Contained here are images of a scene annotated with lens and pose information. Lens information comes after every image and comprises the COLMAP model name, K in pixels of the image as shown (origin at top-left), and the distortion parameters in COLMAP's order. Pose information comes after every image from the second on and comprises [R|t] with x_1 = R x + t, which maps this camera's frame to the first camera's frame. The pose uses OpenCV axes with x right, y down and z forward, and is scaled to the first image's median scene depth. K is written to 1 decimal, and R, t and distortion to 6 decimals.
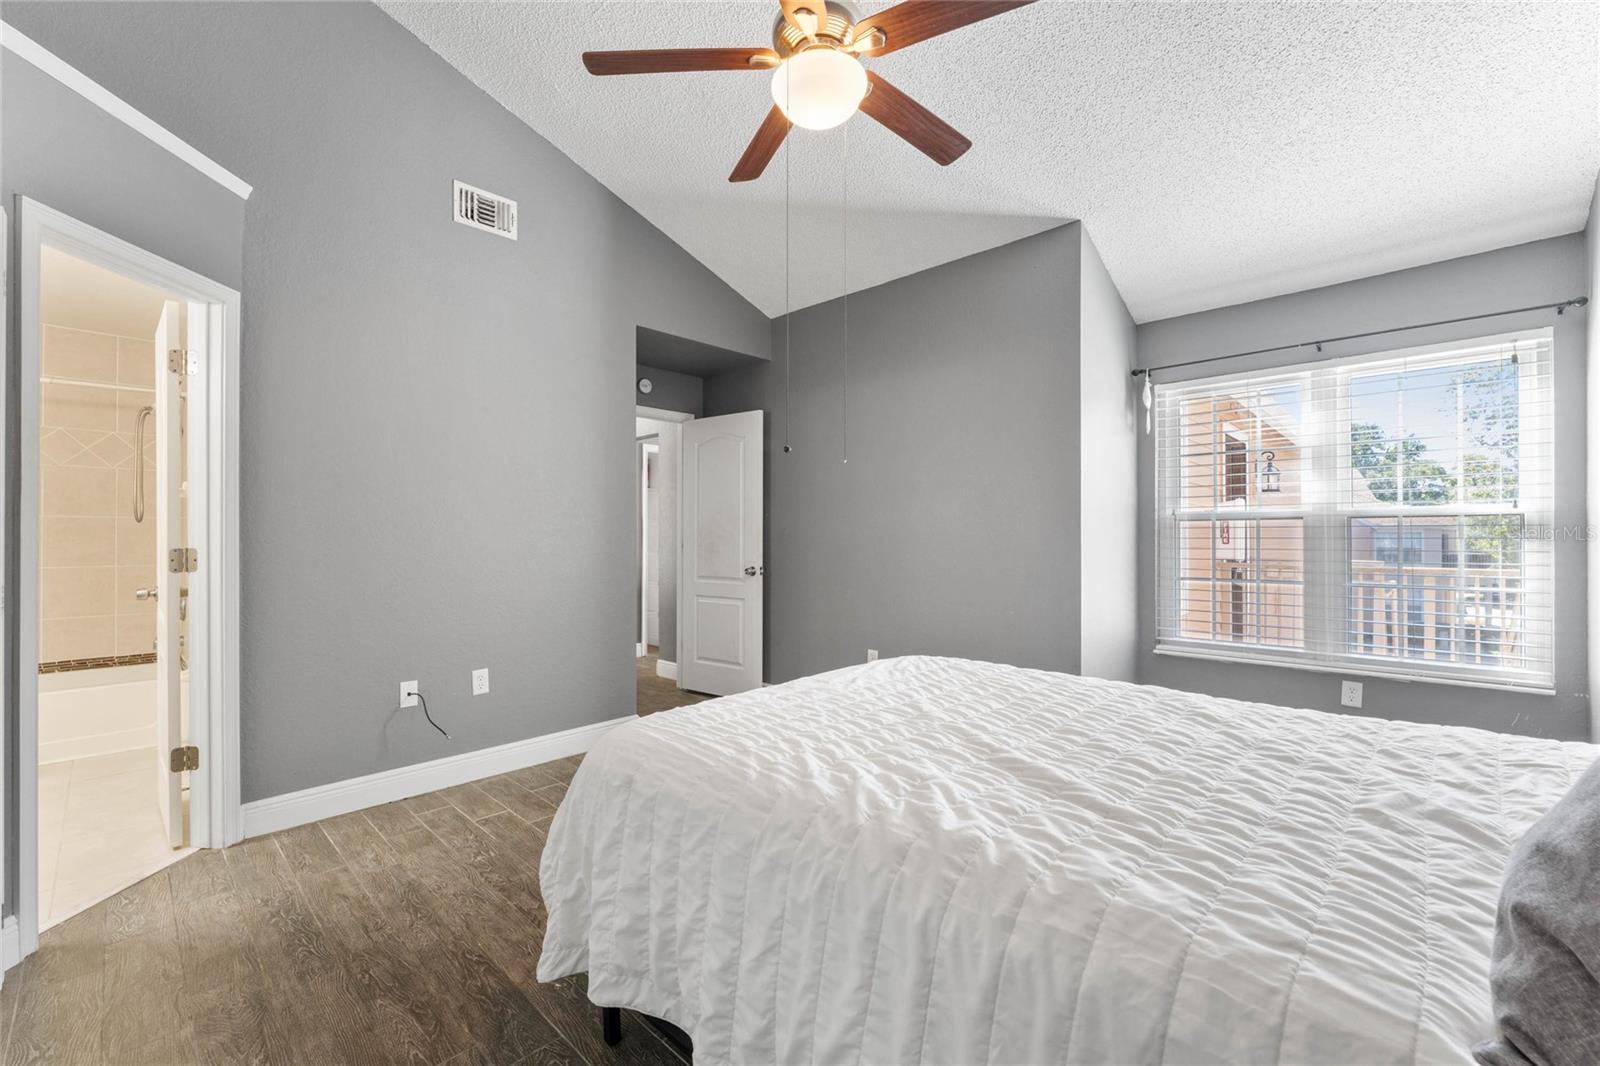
lens RADIAL K [[658.1, 0, 800.0], [0, 658.1, 533.0], [0, 0, 1]] dist [-0.000574, -0.000104]
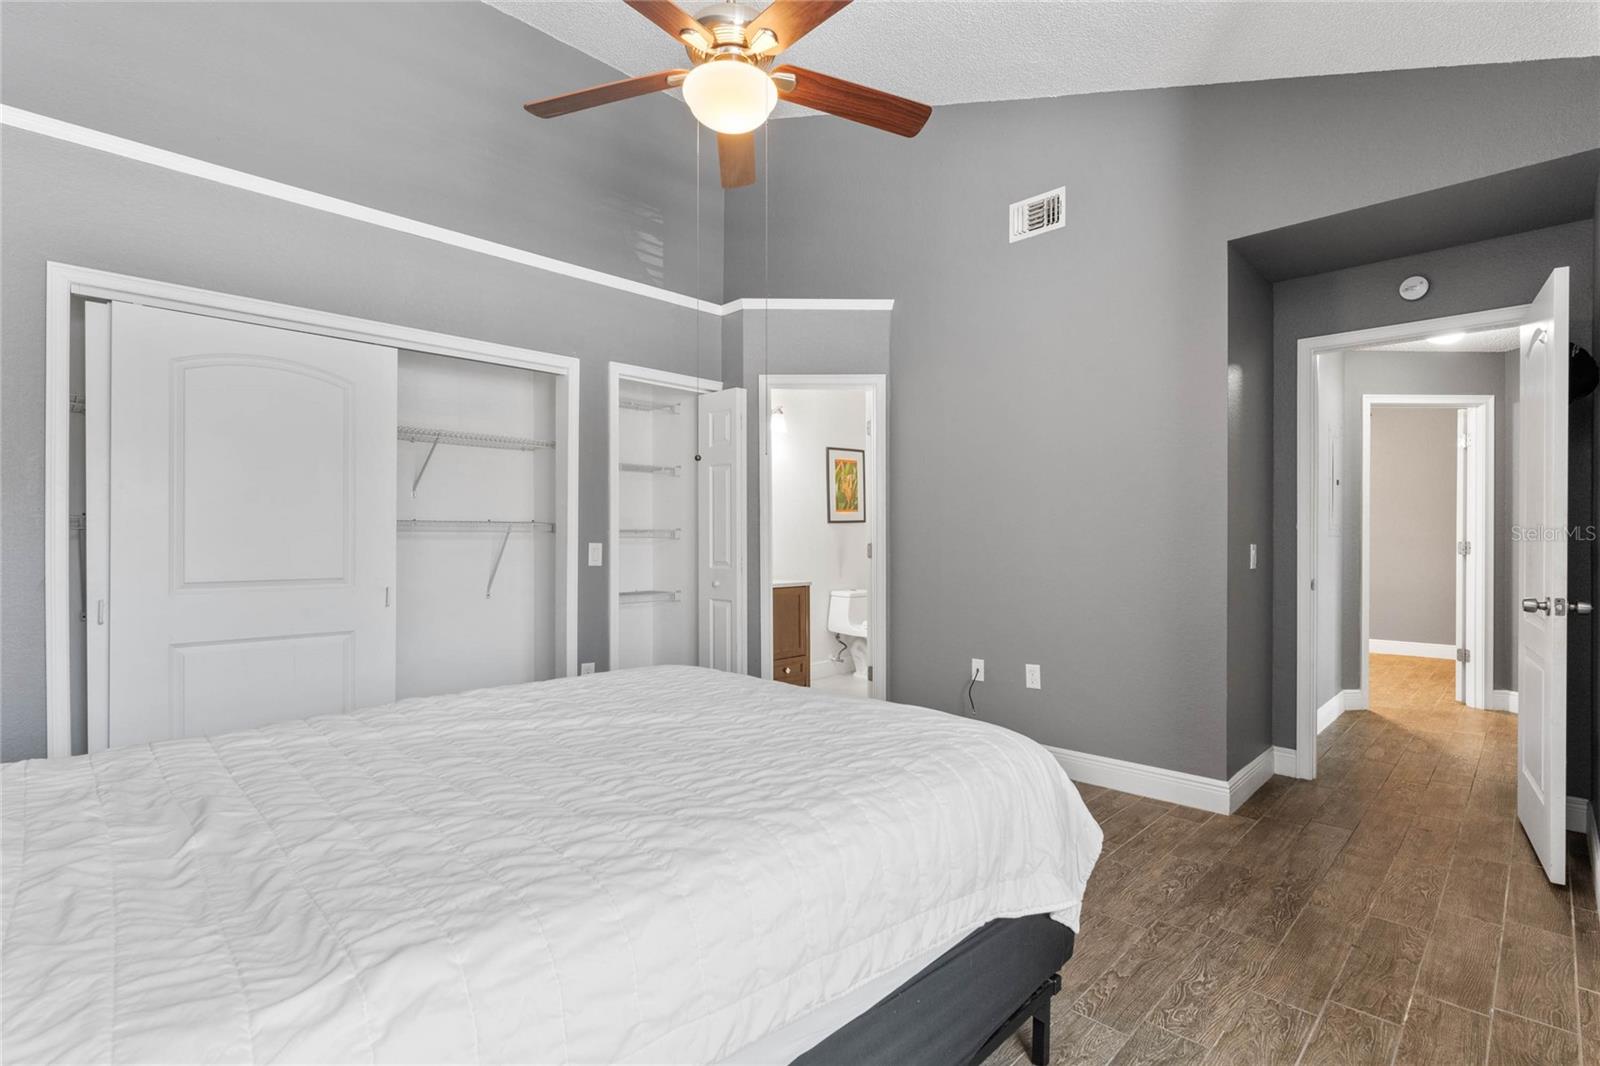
lens RADIAL K [[762.5, 0, 800.0], [0, 762.5, 533.0], [0, 0, 1]] dist [0.000233, -0.000021]
pose [[-0.019278, -0.009672, -0.999767, 0.693989], [0.004374, 0.999943, -0.009758, 0.011659], [0.999805, -0.004561, -0.019235, 0.640695]]
